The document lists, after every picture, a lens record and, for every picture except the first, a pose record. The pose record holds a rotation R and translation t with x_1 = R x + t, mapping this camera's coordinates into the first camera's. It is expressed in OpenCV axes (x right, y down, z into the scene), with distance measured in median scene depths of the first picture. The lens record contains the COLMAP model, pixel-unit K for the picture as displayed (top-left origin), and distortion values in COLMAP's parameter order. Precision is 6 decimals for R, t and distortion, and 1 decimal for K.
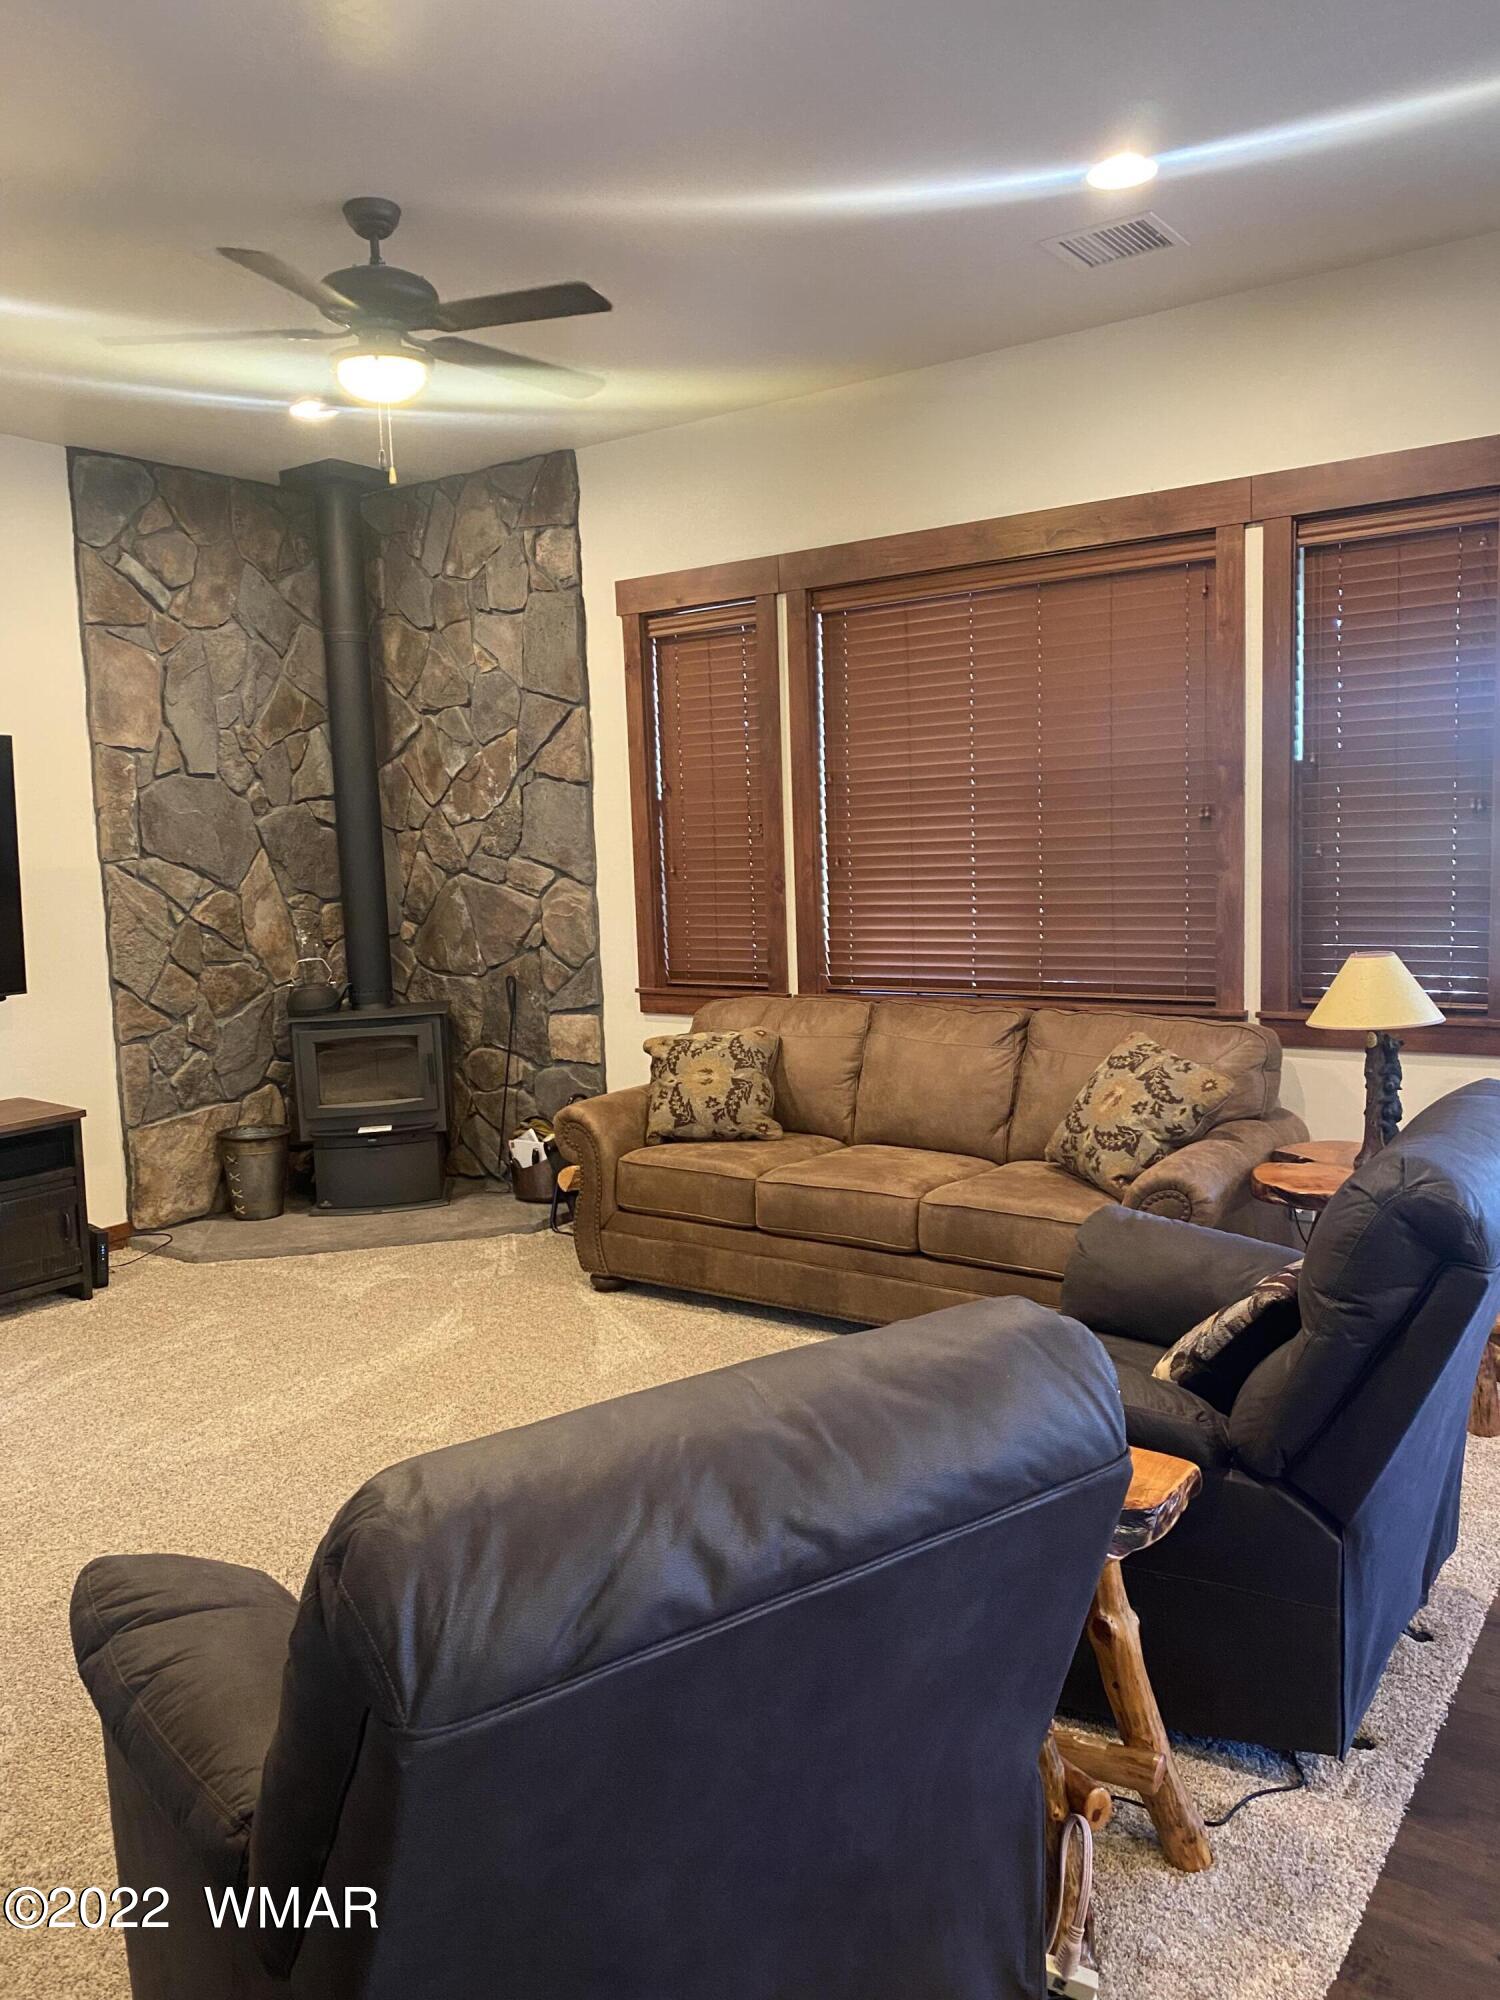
lens RADIAL K [[1498.6, 0, 750.0], [0, 1498.6, 1000.0], [0, 0, 1]] dist [0.166017, -0.477507]
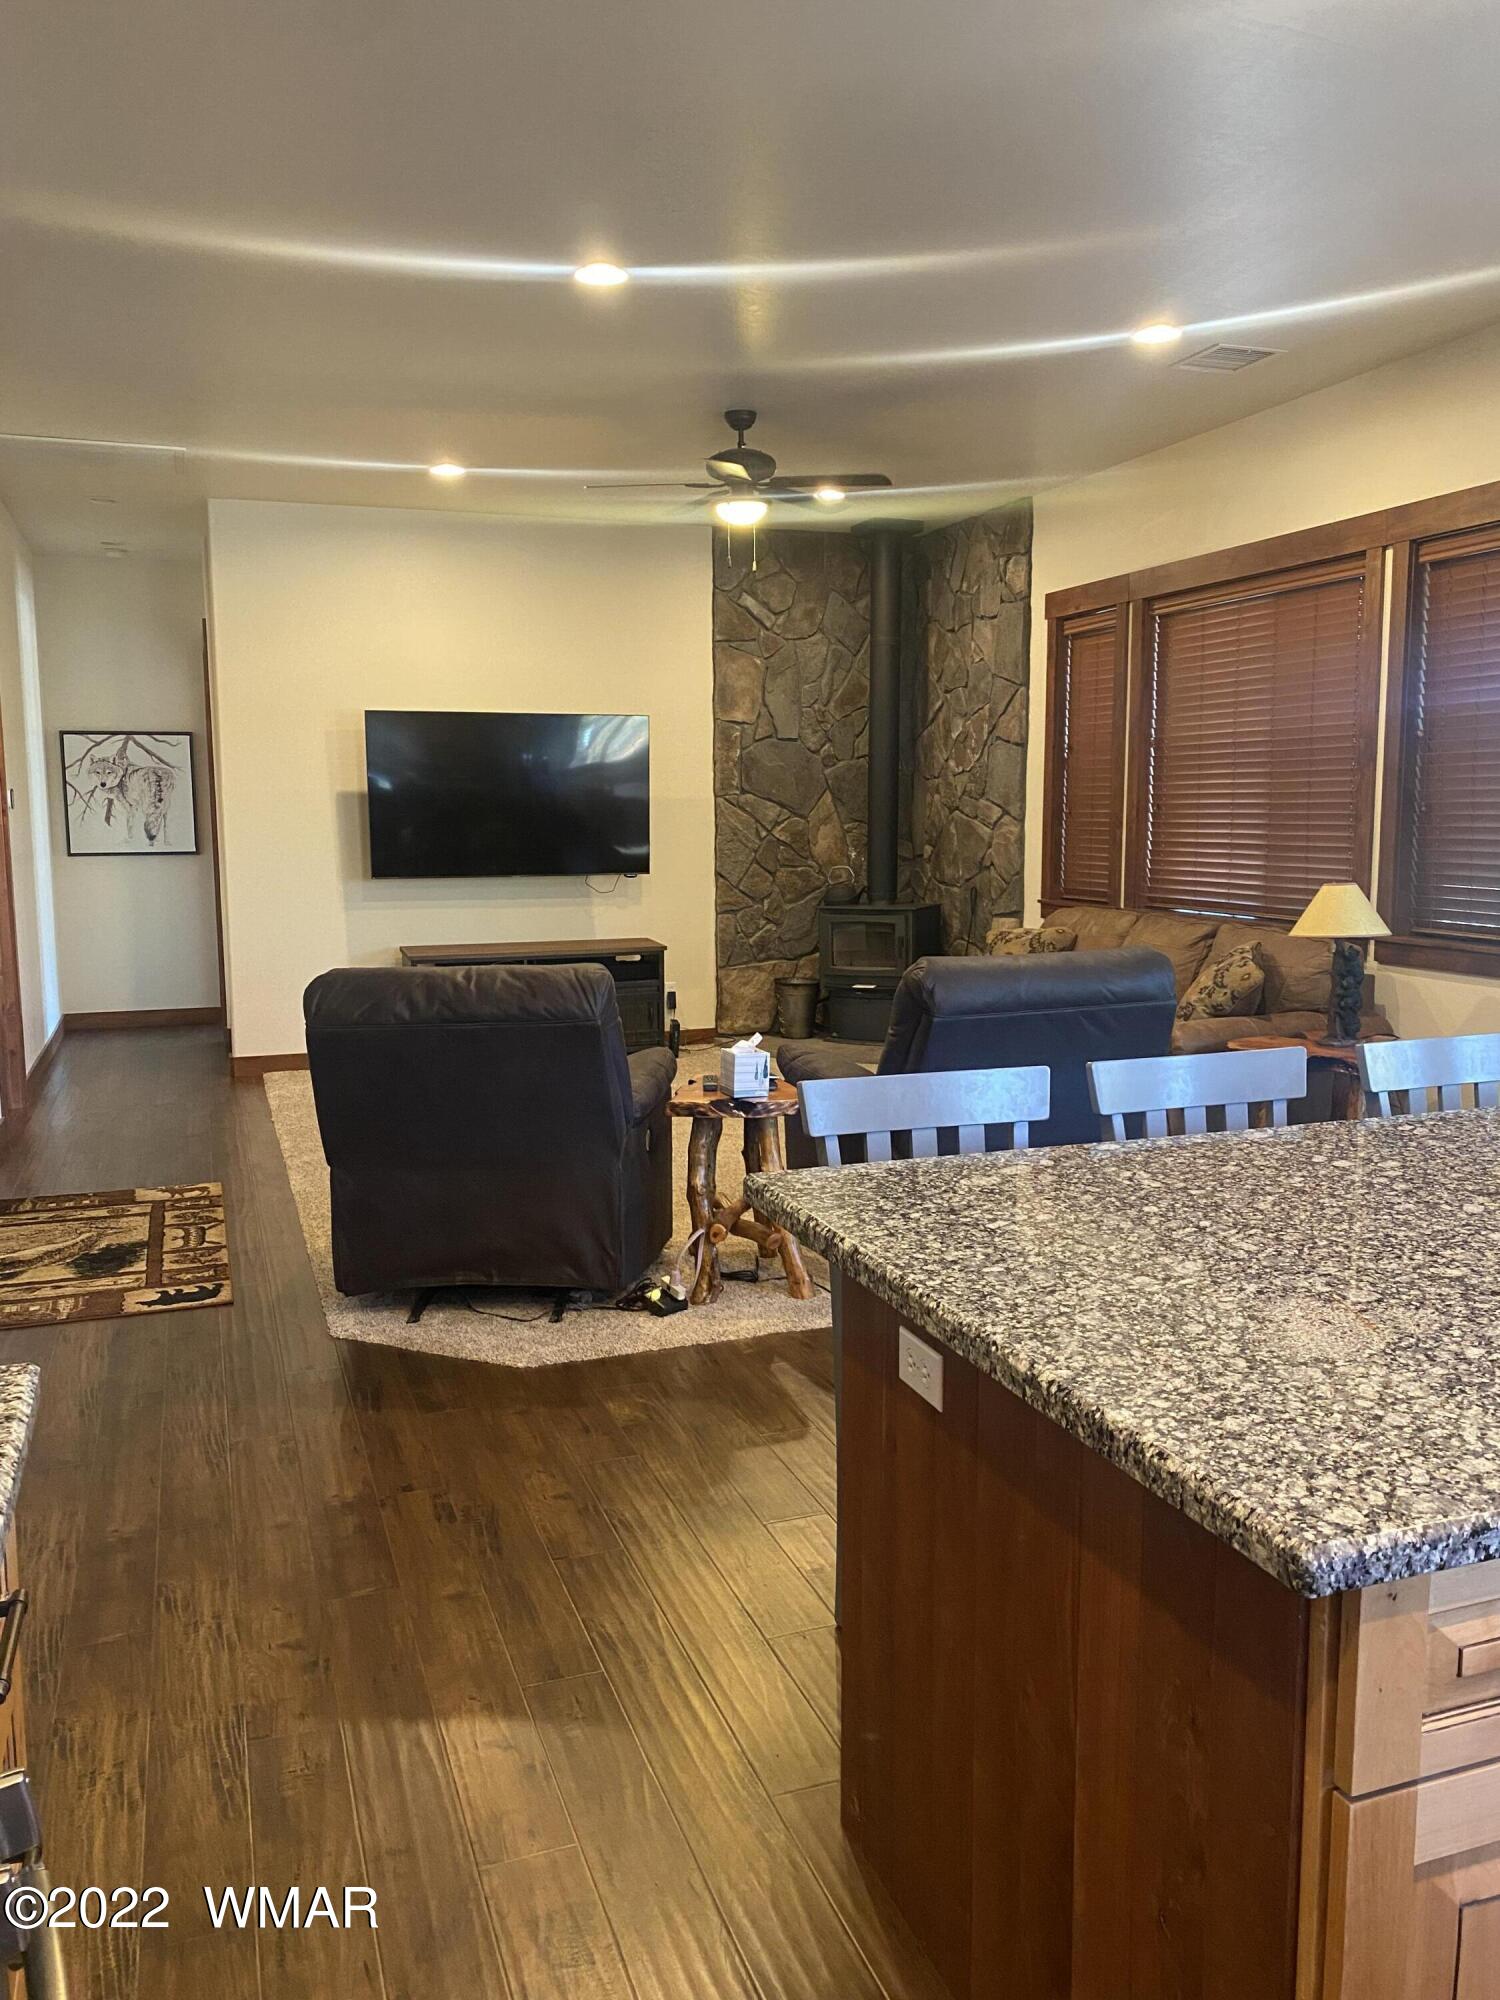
lens RADIAL K [[1538.9, 0, 739.4], [0, 1538.9, 1004.3], [0, 0, 1]] dist [0.099635, -0.230665]
pose [[0.816397, 0.102788, -0.568270, 0.495790], [-0.082271, 0.994697, 0.061726, 0.021754], [0.571601, -0.003641, 0.820524, -0.276459]]
